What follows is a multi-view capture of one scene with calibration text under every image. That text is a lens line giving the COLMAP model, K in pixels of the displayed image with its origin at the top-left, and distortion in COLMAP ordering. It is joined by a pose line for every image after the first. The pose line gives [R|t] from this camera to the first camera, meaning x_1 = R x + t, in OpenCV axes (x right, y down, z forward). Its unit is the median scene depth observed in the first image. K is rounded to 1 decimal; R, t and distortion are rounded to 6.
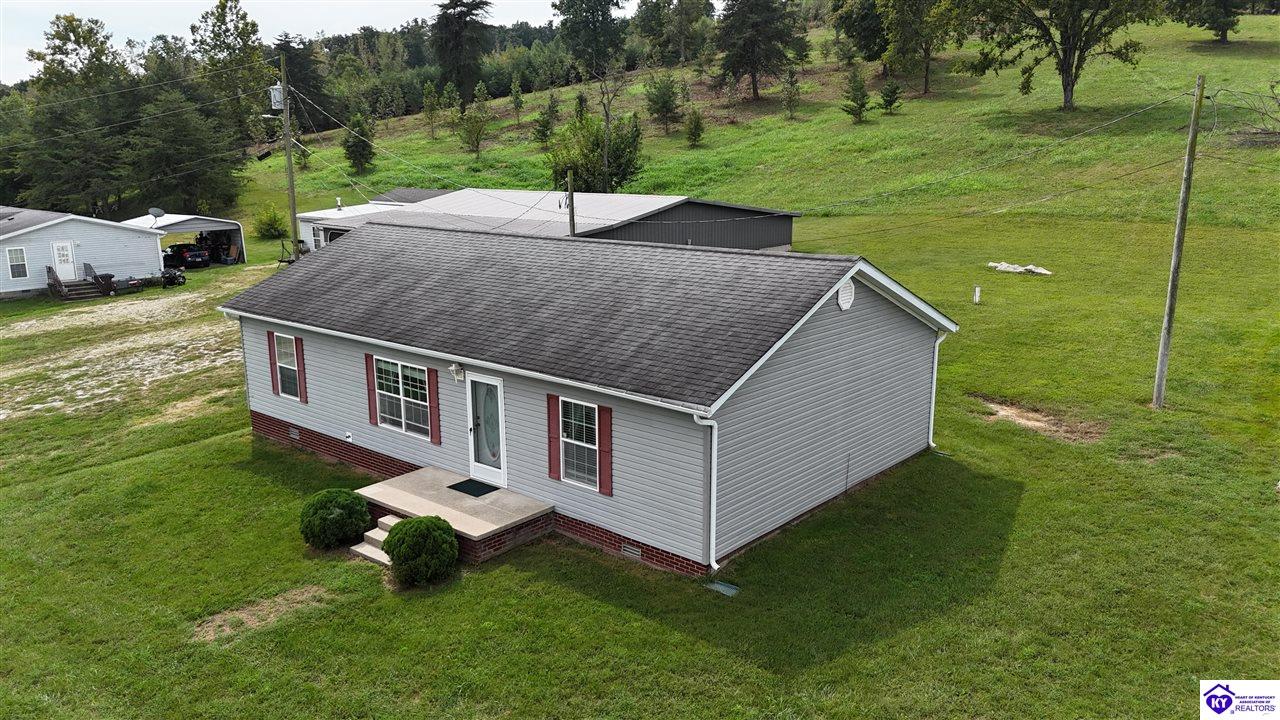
lens RADIAL K [[938.3, 0, 641.6], [0, 938.3, 363.3], [0, 0, 1]] dist [0.055976, -0.049229]
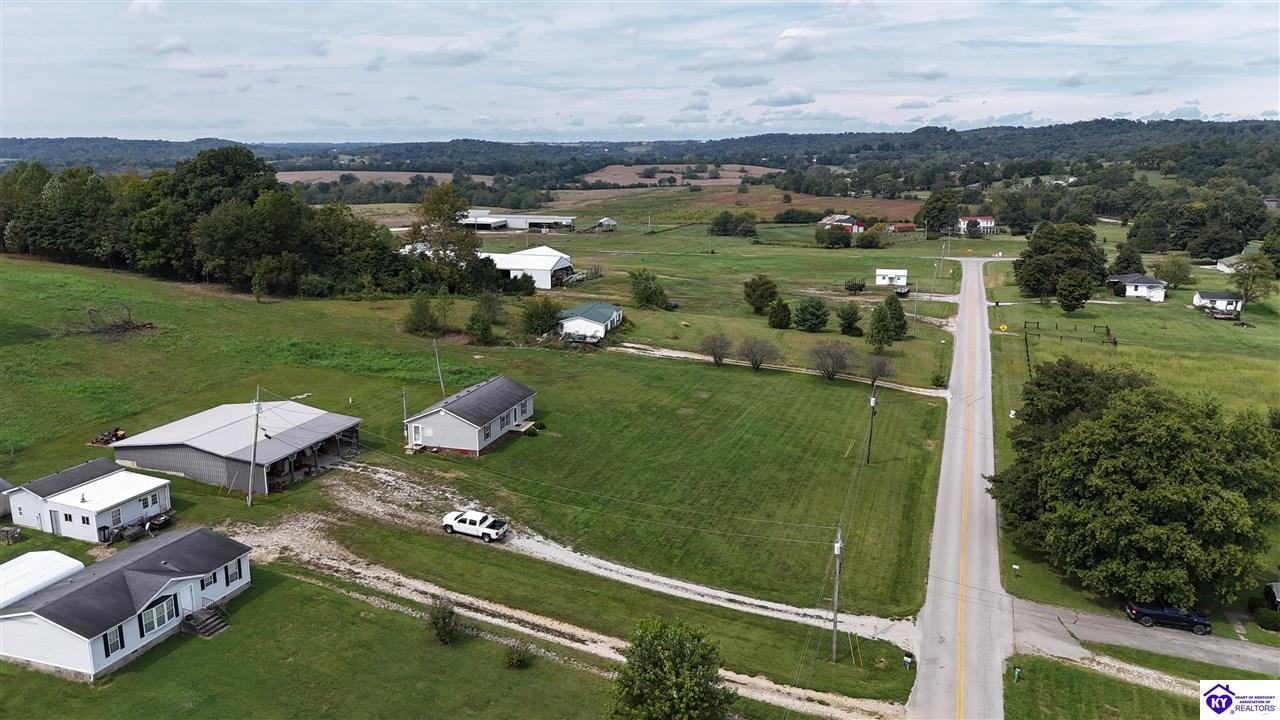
lens RADIAL K [[938.3, 0, 639.2], [0, 938.3, 348.9], [0, 0, 1]] dist [0.055976, -0.049229]
pose [[-0.408571, -0.156504, 0.899209, -5.403938], [0.236307, 0.933460, 0.269836, -1.637853], [-0.881606, 0.322737, -0.344402, 2.056302]]
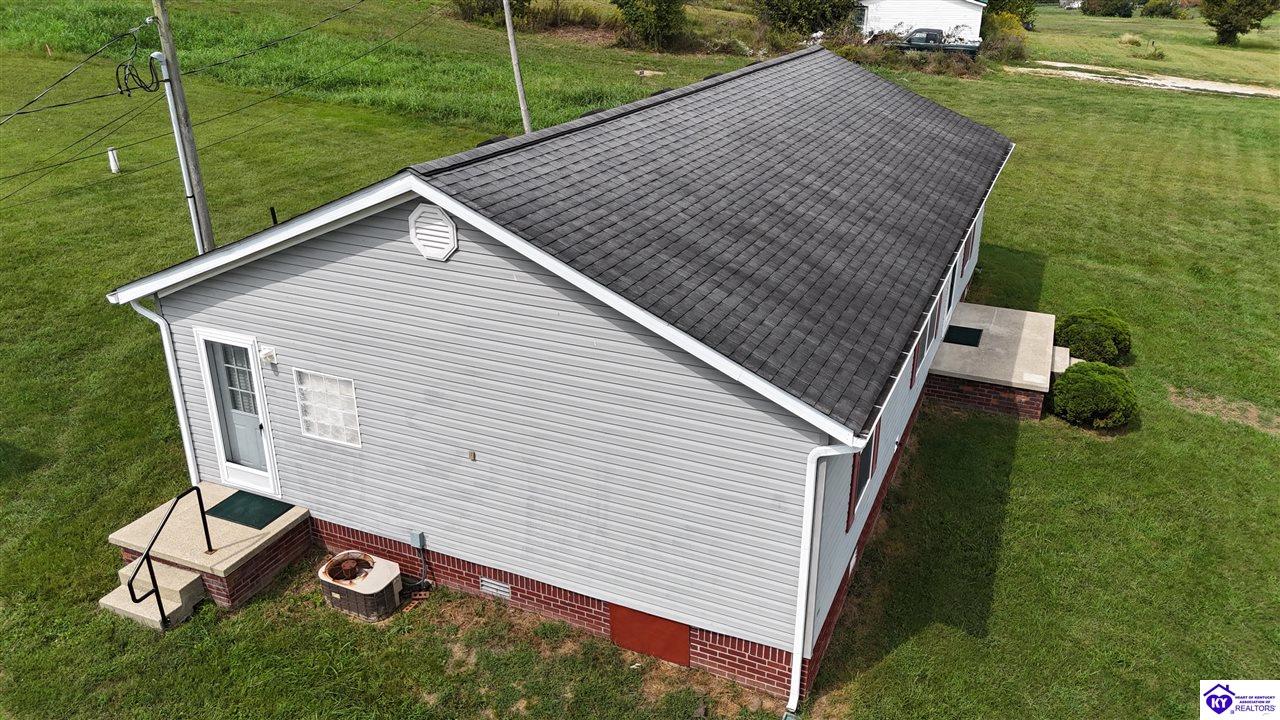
lens RADIAL K [[938.3, 0, 641.8], [0, 938.3, 359.1], [0, 0, 1]] dist [0.055976, -0.049229]
pose [[-0.281484, -0.344426, 0.895621, -0.872537], [0.241840, 0.877767, 0.413567, -0.294481], [-0.928591, 0.333010, -0.163781, 1.346282]]
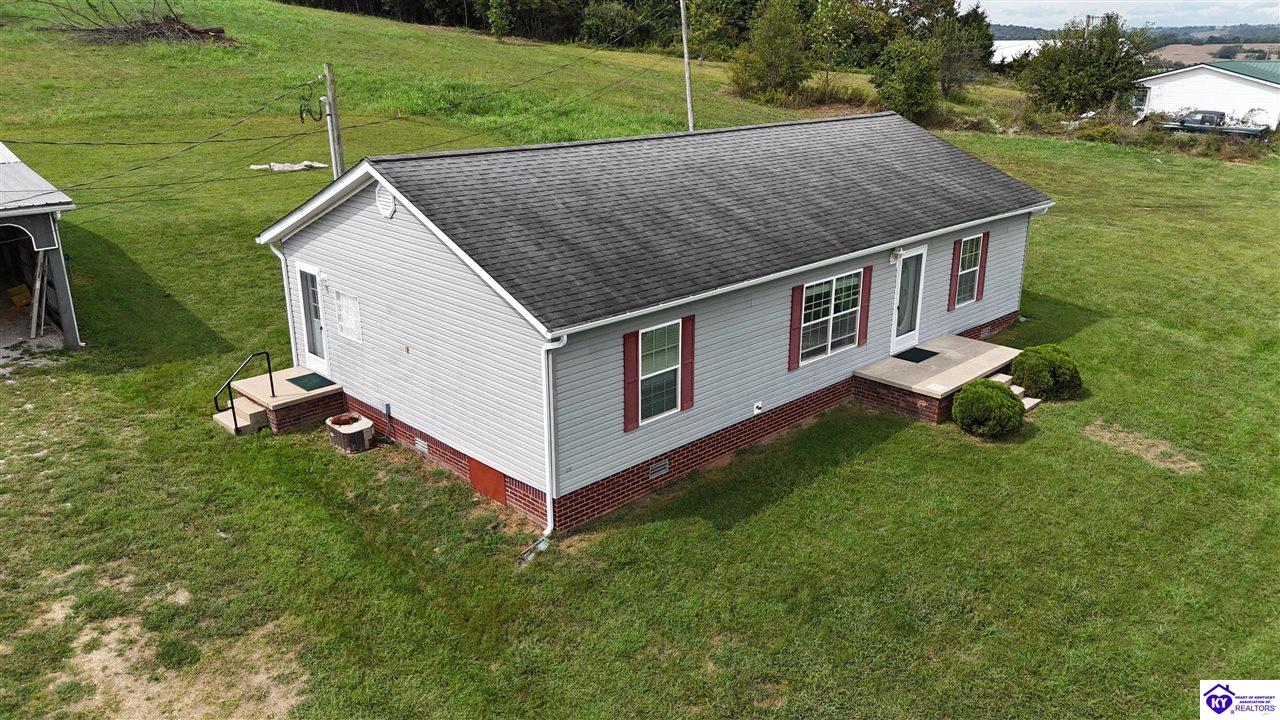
lens RADIAL K [[938.3, 0, 646.0], [0, 938.3, 361.5], [0, 0, 1]] dist [0.055976, -0.049229]
pose [[0.087778, -0.284949, 0.954515, -1.153172], [0.242487, 0.935502, 0.256974, -0.200730], [-0.966175, 0.208901, 0.151214, 1.045827]]
